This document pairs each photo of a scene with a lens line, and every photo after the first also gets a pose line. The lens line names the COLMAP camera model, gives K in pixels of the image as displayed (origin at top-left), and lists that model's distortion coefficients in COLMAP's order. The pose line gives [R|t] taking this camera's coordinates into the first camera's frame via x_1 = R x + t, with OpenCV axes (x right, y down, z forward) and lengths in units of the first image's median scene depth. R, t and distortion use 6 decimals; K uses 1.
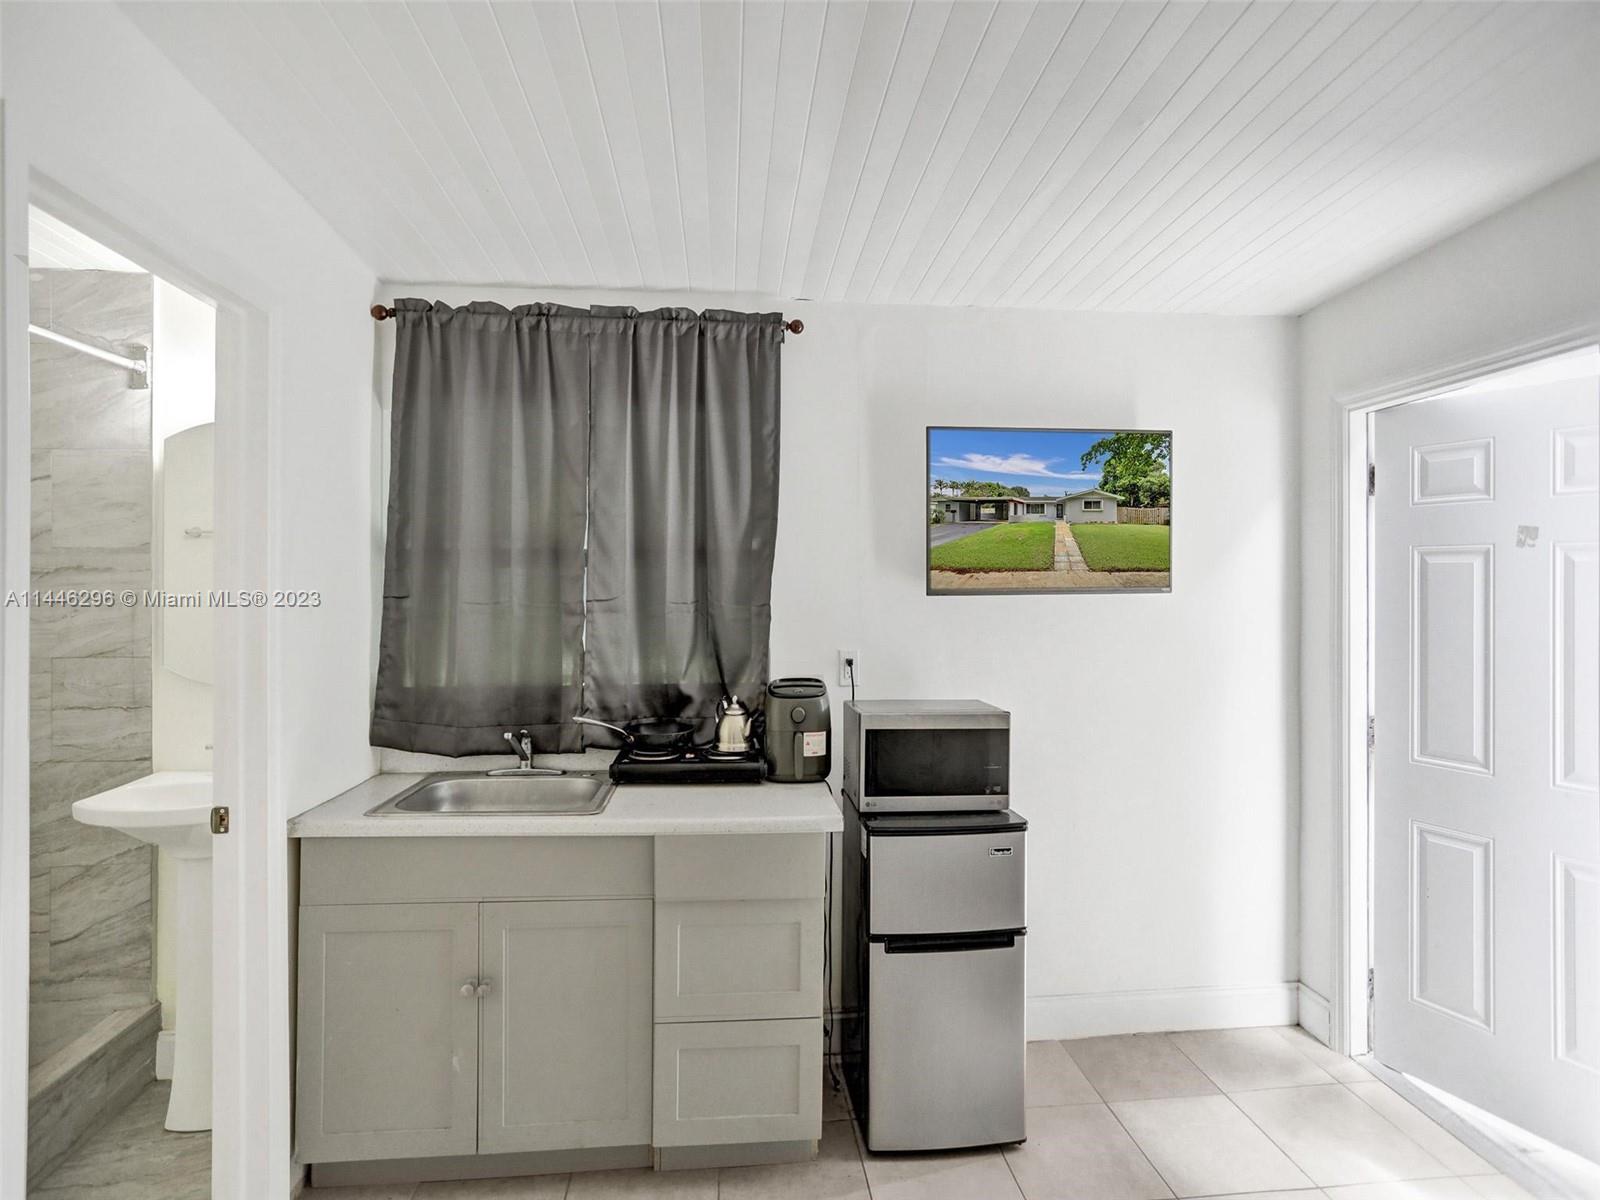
lens RADIAL K [[769.1, 0, 798.2], [0, 769.1, 584.8], [0, 0, 1]] dist [-0.055062, 0.024355]
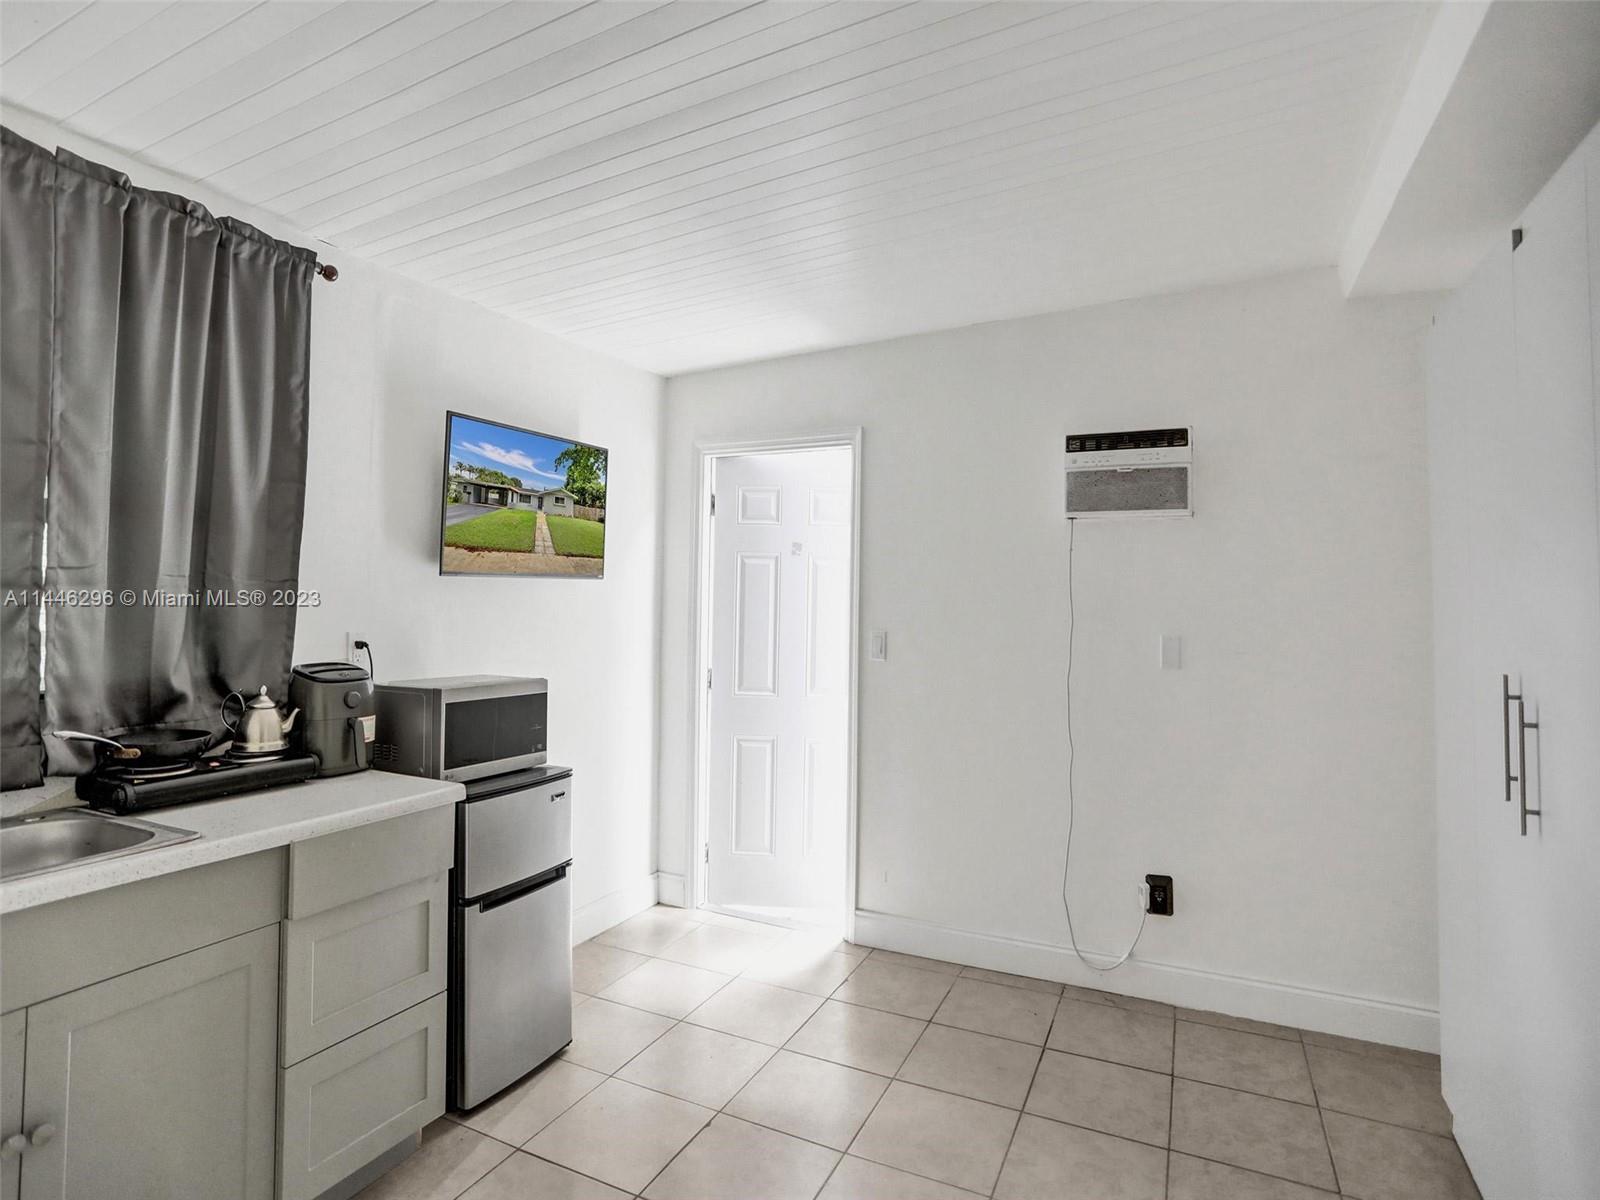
lens RADIAL K [[814.3, 0, 791.4], [0, 814.3, 553.0], [0, 0, 1]] dist [-0.055933, 0.024610]
pose [[0.529980, 0.051635, 0.846437, -0.507070], [-0.030462, 0.998659, -0.041848, 0.016173], [-0.847463, -0.003605, 0.530842, 0.037270]]
